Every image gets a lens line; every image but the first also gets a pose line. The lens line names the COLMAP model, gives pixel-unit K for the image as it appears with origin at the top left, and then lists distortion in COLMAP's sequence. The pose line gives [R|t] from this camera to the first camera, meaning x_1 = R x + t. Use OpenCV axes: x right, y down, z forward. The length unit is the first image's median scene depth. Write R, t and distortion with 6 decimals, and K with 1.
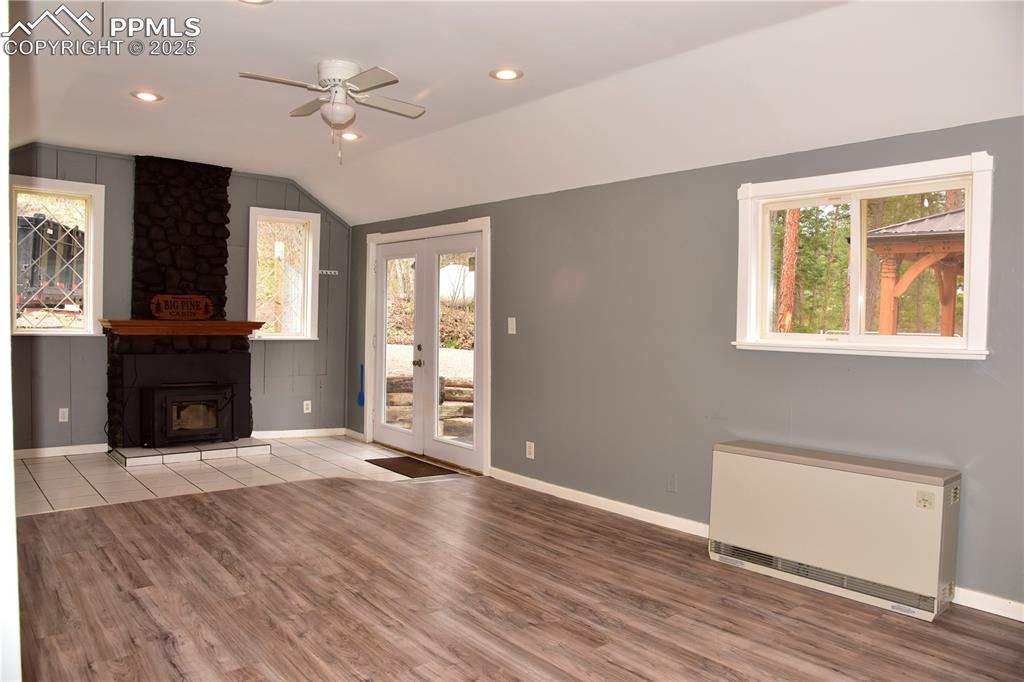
lens RADIAL K [[702.4, 0, 508.1], [0, 702.4, 340.3], [0, 0, 1]] dist [-0.109711, 0.050714]
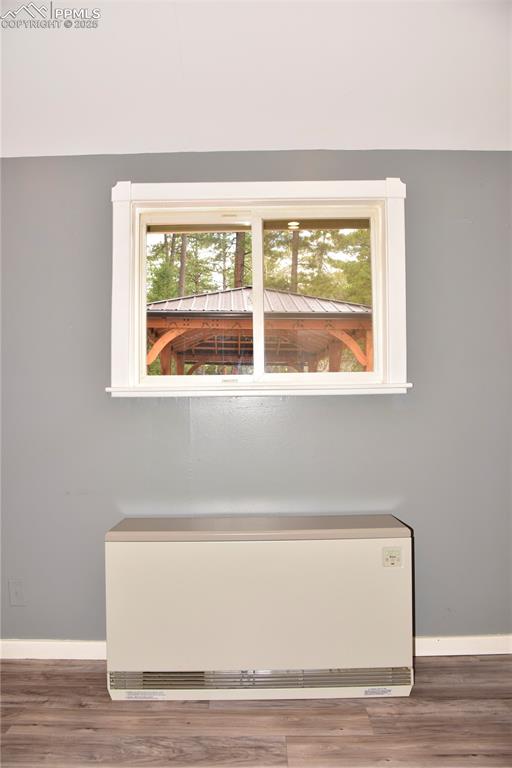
lens RADIAL K [[526.8, 0, 254.4], [0, 526.8, 382.9], [0, 0, 1]] dist [-0.109711, 0.050714]
pose [[0.662424, 0.000006, 0.749129, 0.010254], [0.045309, 0.998169, -0.040074, 0.028493], [-0.747757, 0.060488, 0.661211, 0.552734]]
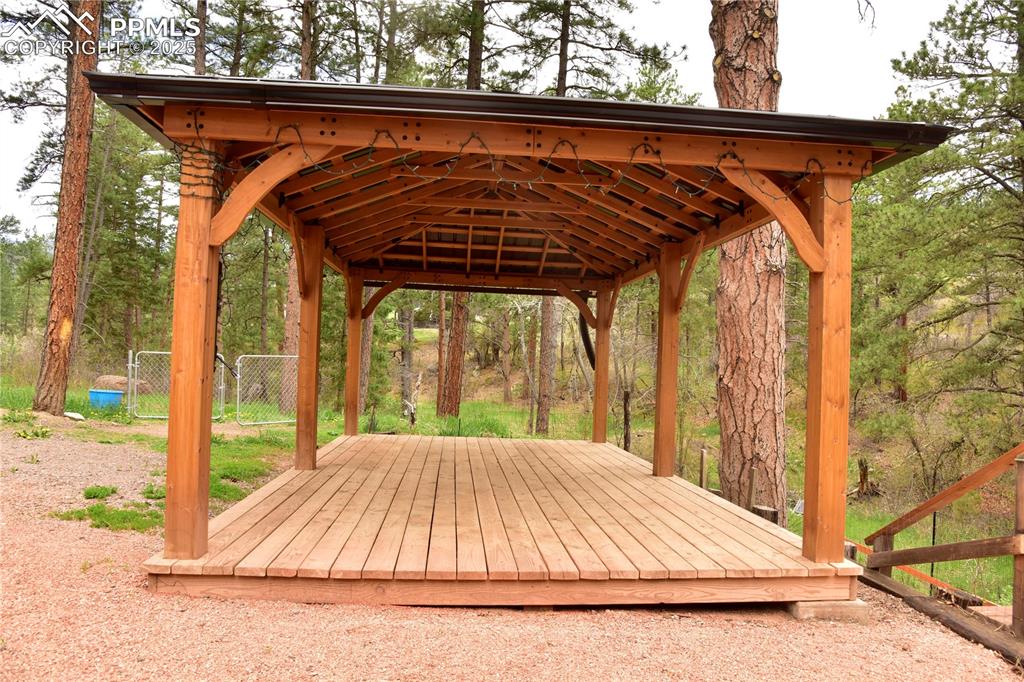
lens RADIAL K [[702.4, 0, 505.4], [0, 702.4, 340.6], [0, 0, 1]] dist [-0.109711, 0.050714]
pose [[0.637306, 0.016126, 0.770442, 0.782211], [0.016948, 0.999246, -0.034935, 0.024391], [-0.770425, 0.035322, 0.636552, 1.298964]]
